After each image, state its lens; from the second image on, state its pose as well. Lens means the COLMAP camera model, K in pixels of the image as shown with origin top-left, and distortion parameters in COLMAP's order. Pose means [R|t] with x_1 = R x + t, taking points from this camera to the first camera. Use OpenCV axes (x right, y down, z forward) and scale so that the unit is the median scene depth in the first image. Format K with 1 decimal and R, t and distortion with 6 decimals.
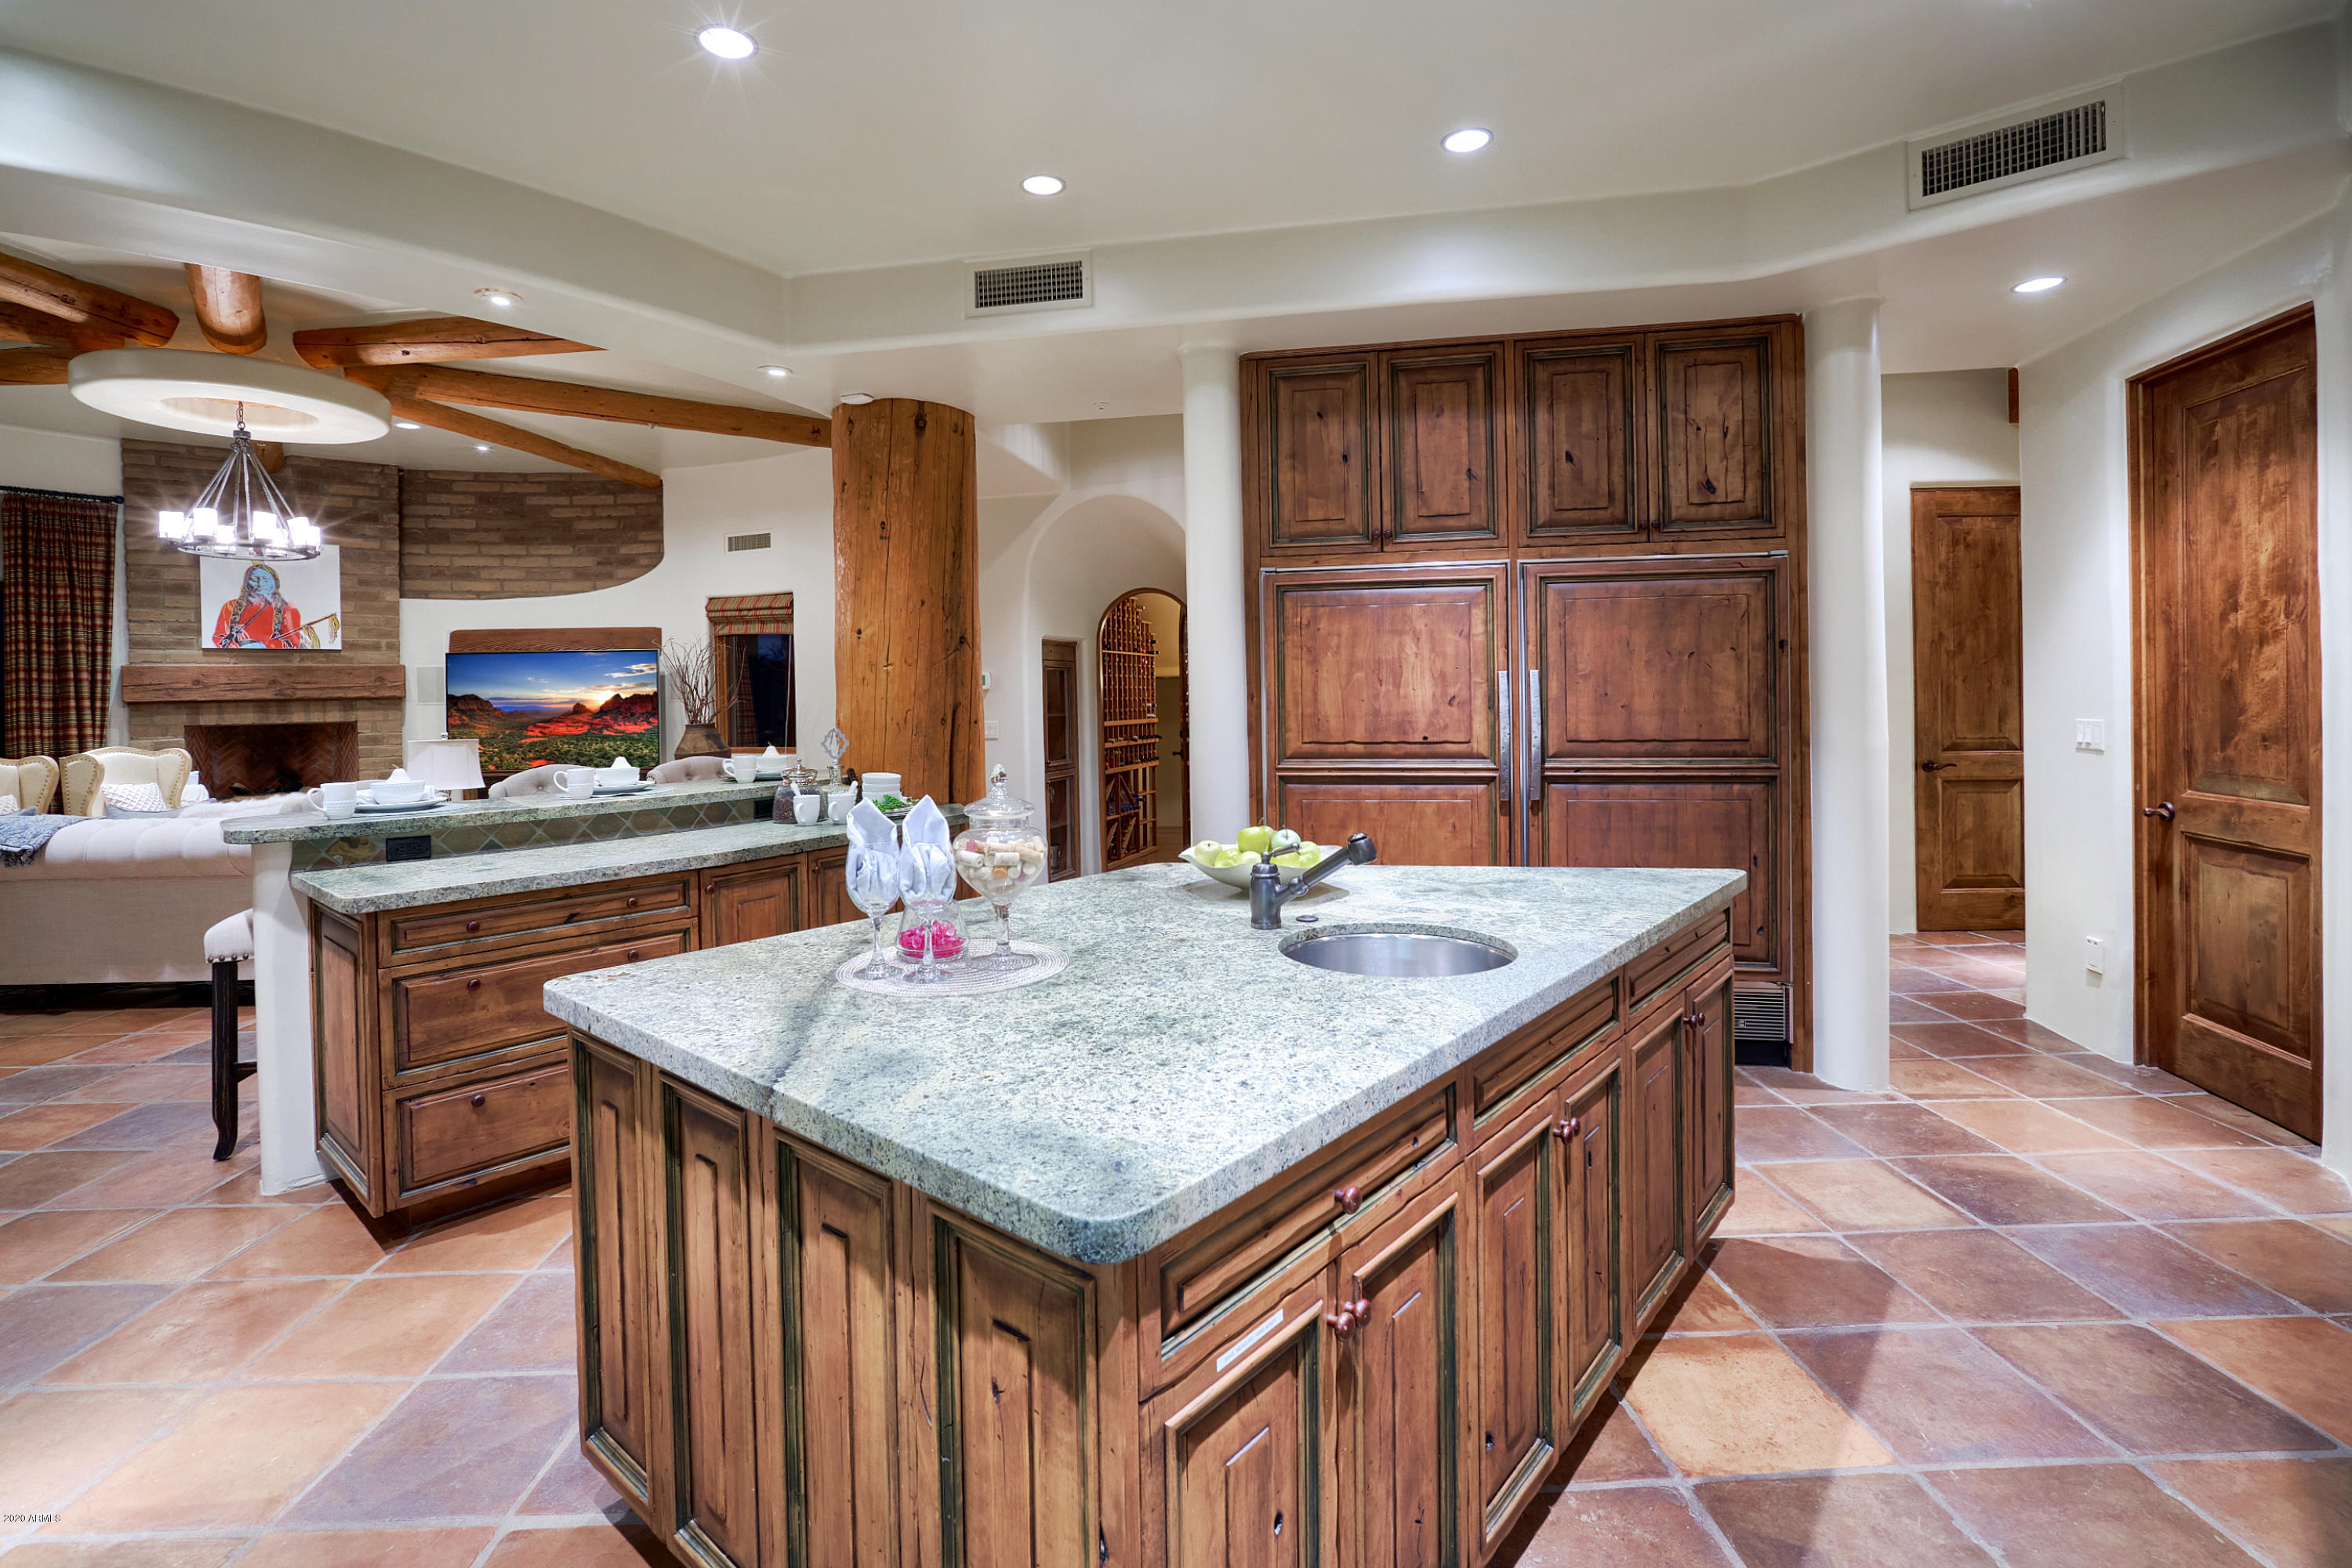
lens RADIAL K [[1089.6, 0, 1183.5], [0, 1089.6, 704.5], [0, 0, 1]] dist [-0.035320, 0.012914]
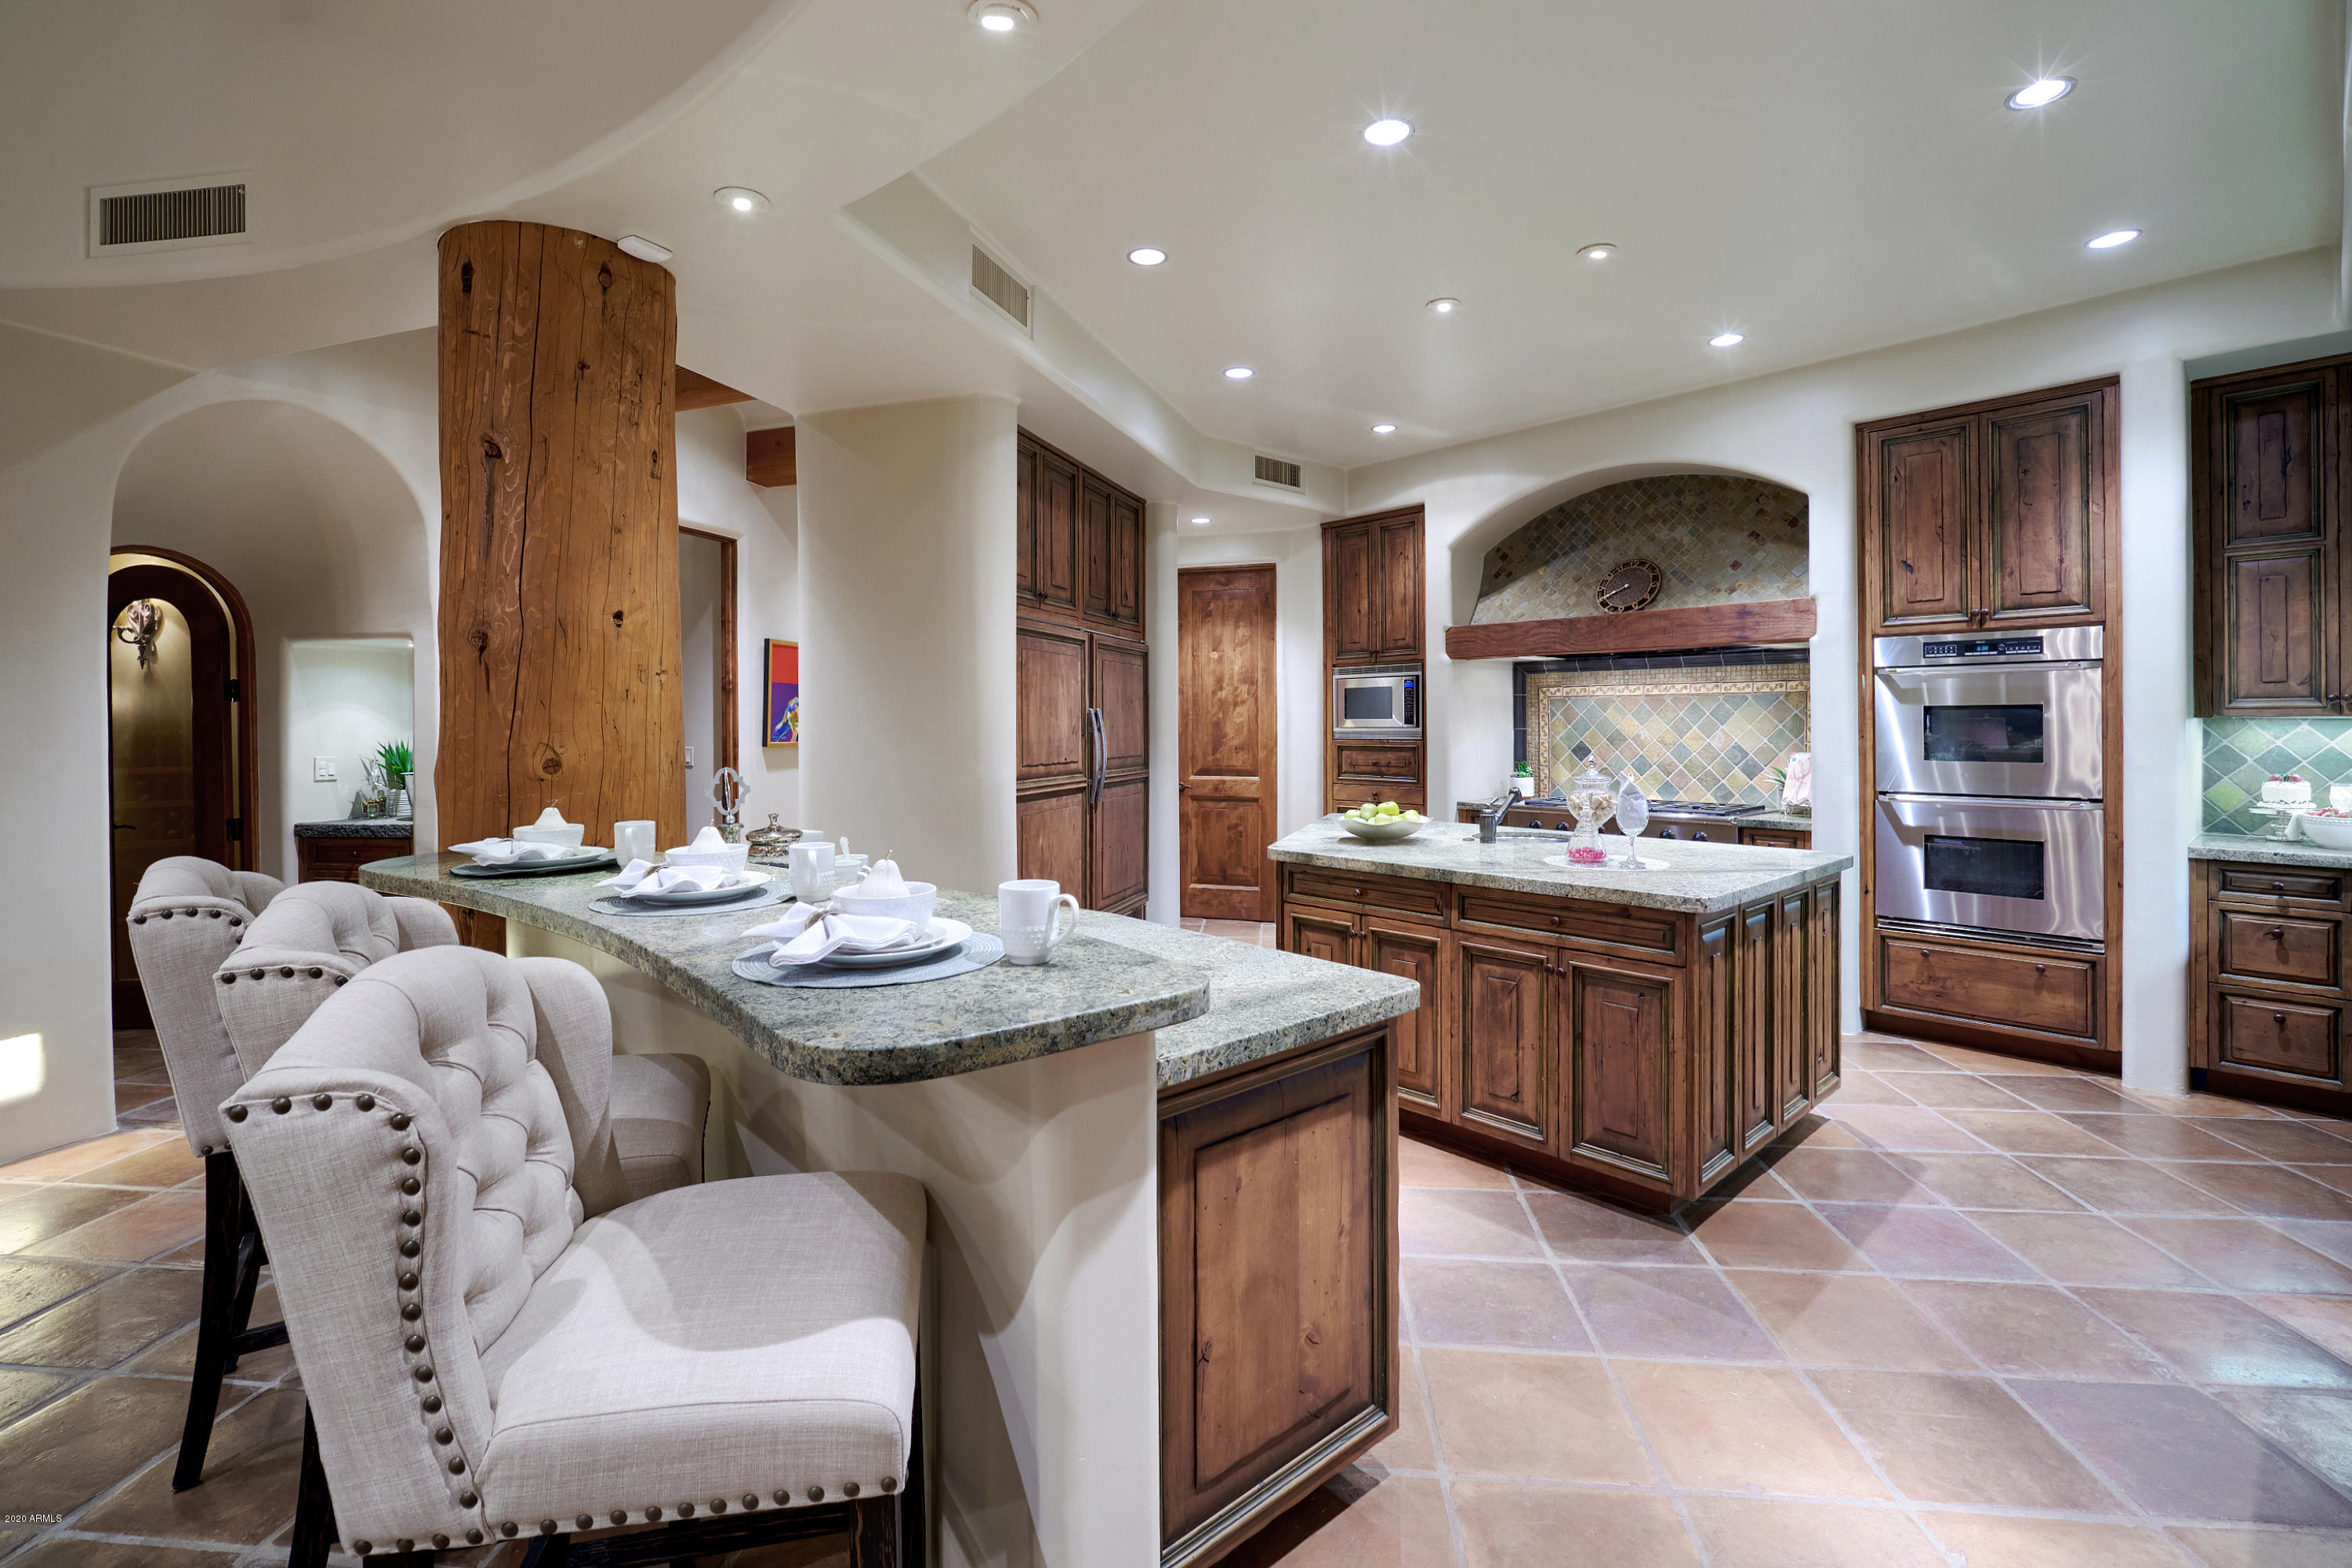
lens RADIAL K [[1058.3, 0, 1172.4], [0, 1058.3, 729.8], [0, 0, 1]] dist [-0.002343, 0.000060]
pose [[0.135223, 0.007494, 0.990787, -1.148437], [0.010380, 0.999906, -0.008980, 0.010333], [-0.990761, 0.011499, 0.135132, 0.800158]]
